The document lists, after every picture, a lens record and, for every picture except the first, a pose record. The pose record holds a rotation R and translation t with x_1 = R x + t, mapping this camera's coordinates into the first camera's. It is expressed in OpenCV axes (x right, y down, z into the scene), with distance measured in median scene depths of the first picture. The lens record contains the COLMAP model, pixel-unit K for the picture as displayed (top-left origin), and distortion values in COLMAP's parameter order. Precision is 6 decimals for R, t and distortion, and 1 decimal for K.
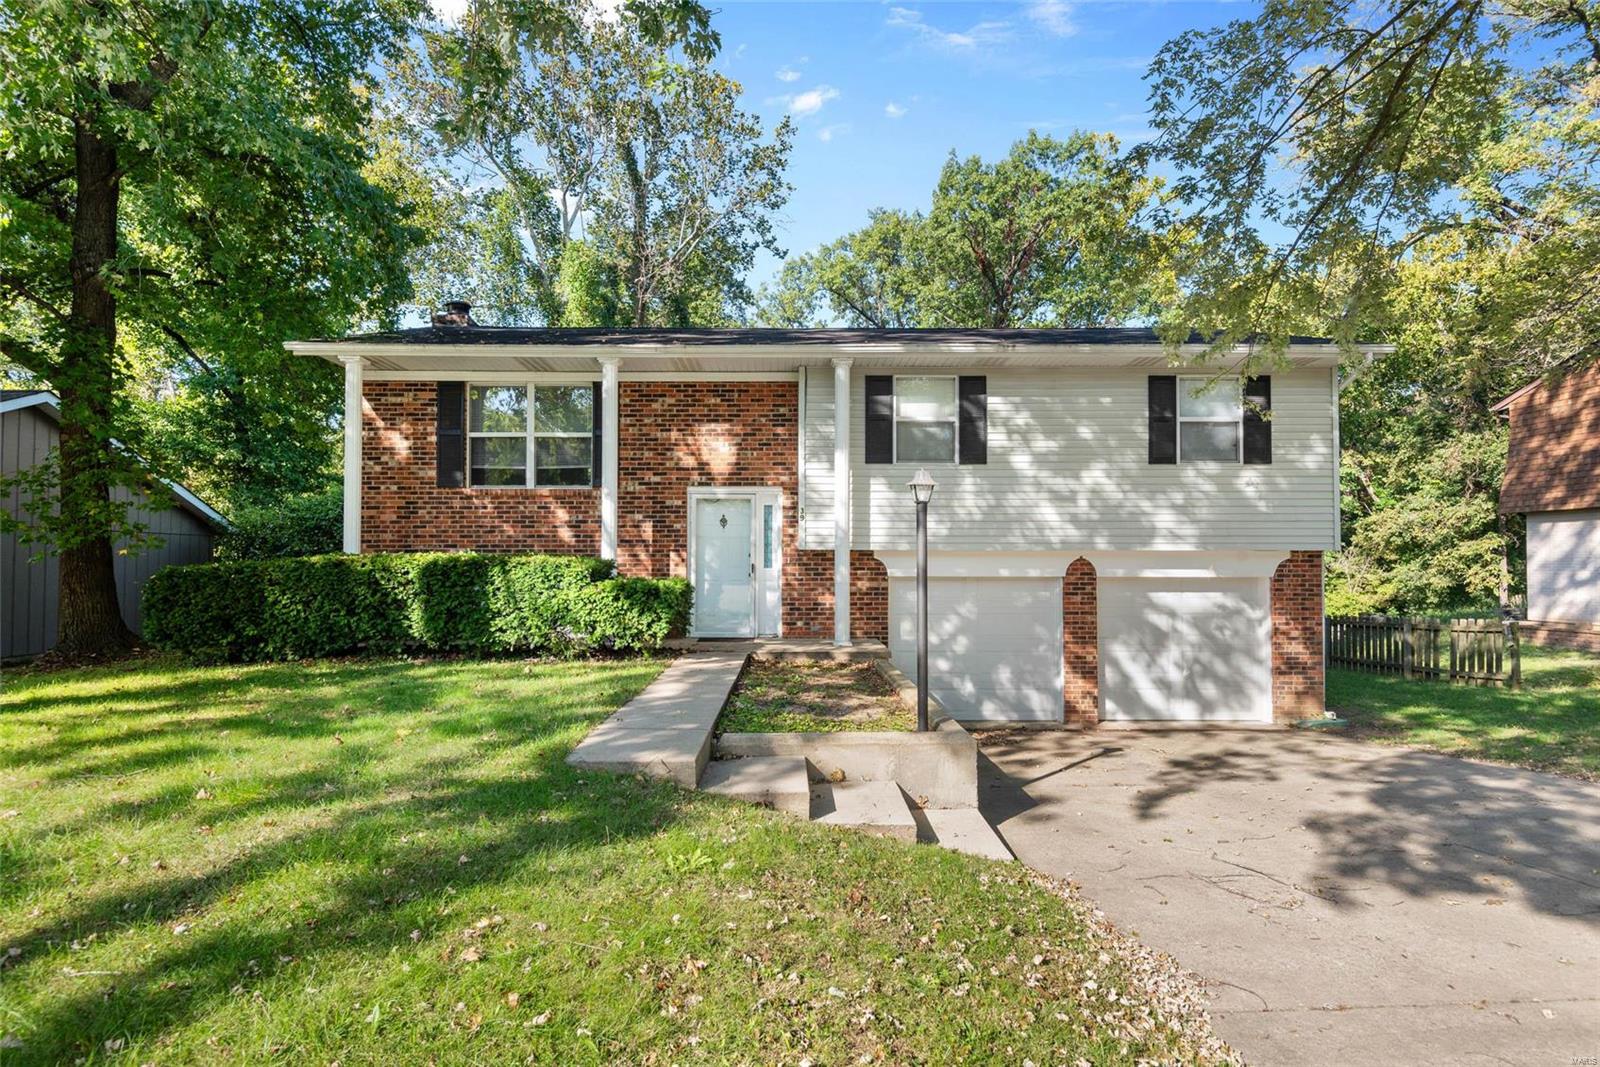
lens RADIAL K [[795.1, 0, 800.0], [0, 795.1, 533.5], [0, 0, 1]] dist [0.035964, -0.021939]
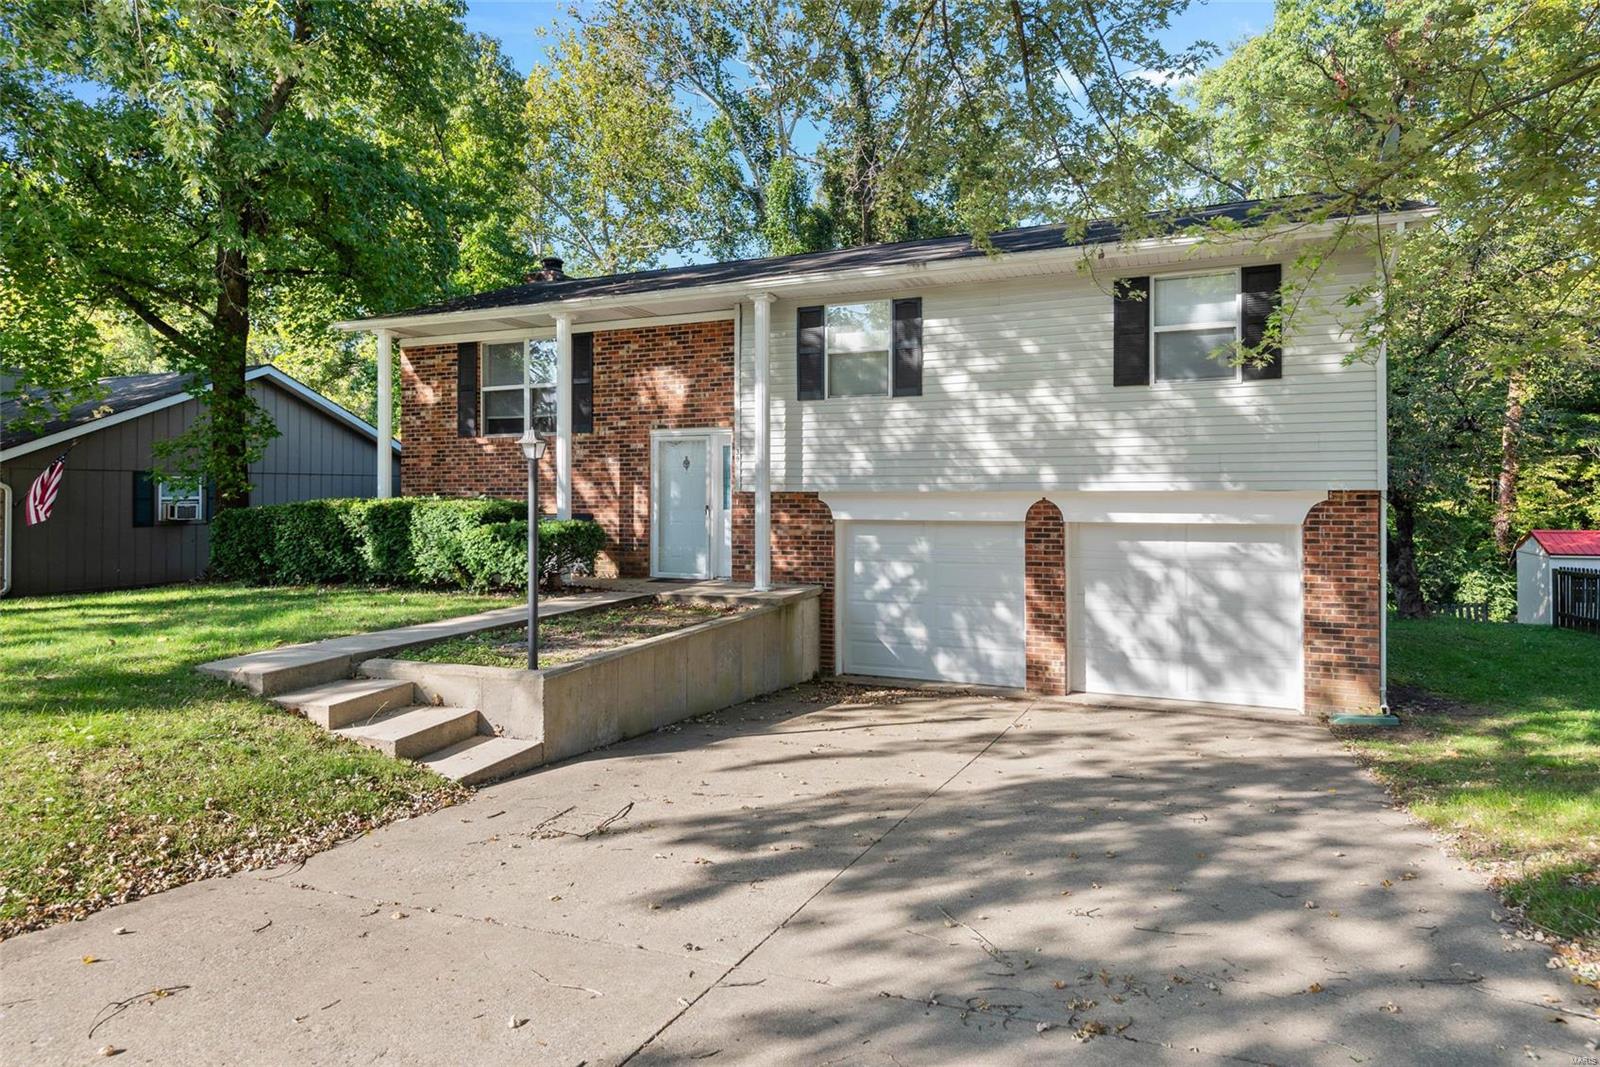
lens RADIAL K [[908.1, 0, 800.2], [0, 908.1, 487.8], [0, 0, 1]] dist [0.033408, 0.000223]
pose [[0.919359, -0.005605, -0.393381, 0.499244], [0.017905, 0.999459, 0.027605, -0.013404], [0.393013, -0.032422, 0.918961, 0.000499]]
